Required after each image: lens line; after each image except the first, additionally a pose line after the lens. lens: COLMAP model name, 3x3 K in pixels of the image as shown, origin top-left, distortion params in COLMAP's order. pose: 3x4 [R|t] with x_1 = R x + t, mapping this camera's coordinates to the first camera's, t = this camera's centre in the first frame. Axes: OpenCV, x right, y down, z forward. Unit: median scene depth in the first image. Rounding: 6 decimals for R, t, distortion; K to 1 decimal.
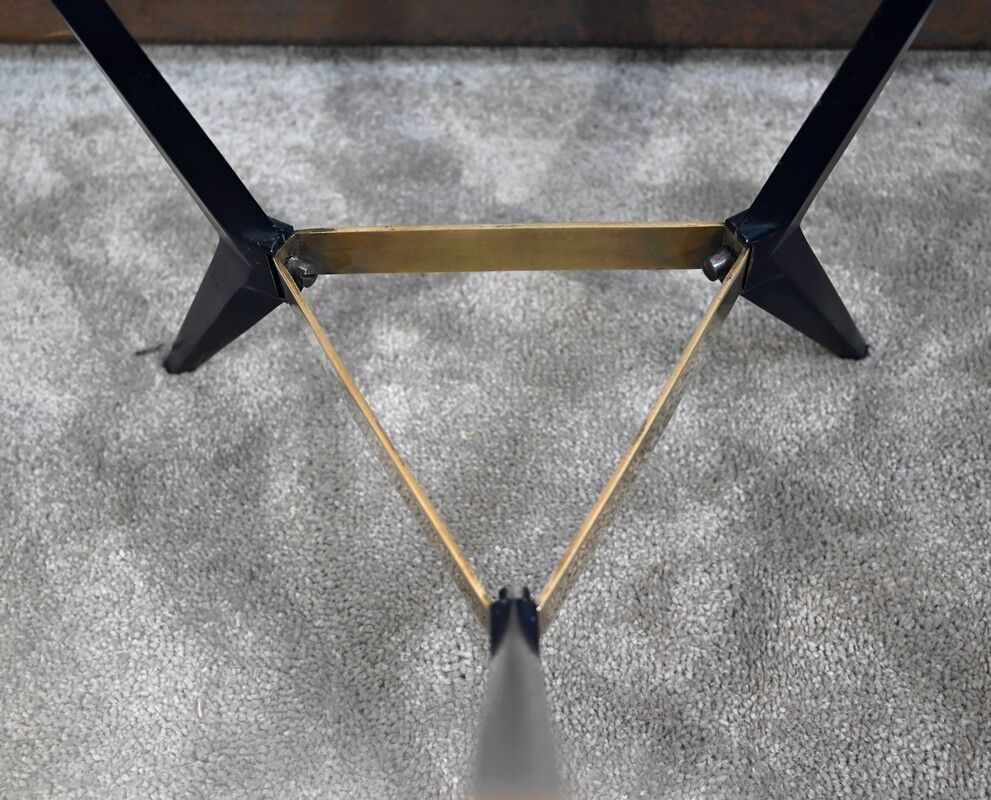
lens RADIAL K [[1221.6, 0, 516.9], [0, 1221.6, 398.4], [0, 0, 1]] dist [-0.004483, 0.006848]
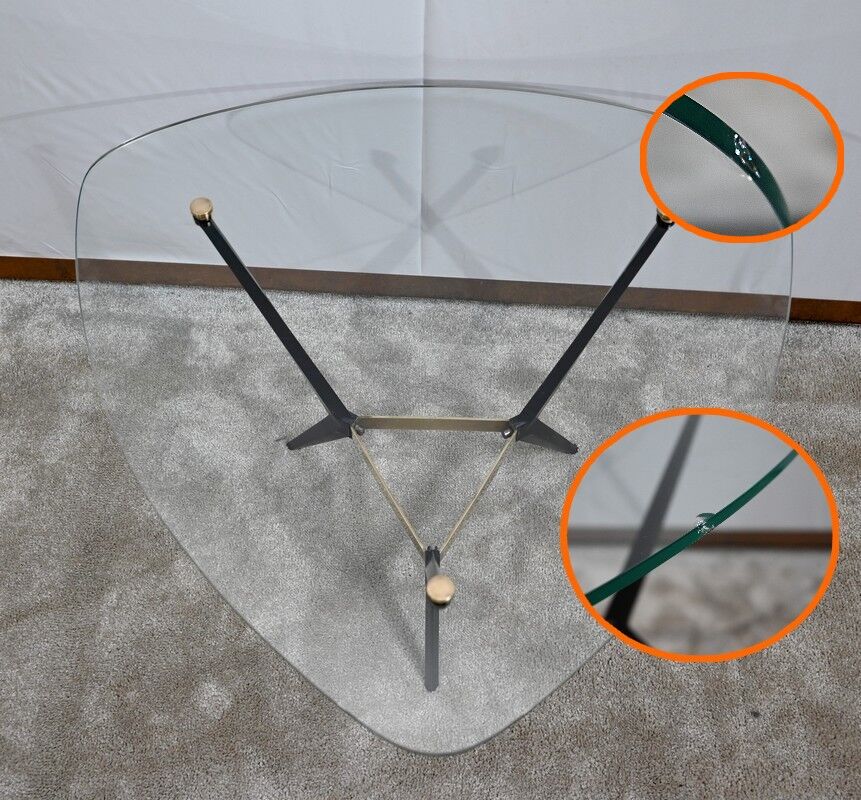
lens RADIAL K [[1220.8, 0, 430.5], [0, 1220.8, 400.0], [0, 0, 1]] dist [-0.003168, 0.064799]
pose [[0.999291, 0.034664, 0.014691, -0.040881], [-0.035471, 0.997638, 0.058816, -0.248928], [-0.012618, -0.059295, 0.998161, -1.303060]]
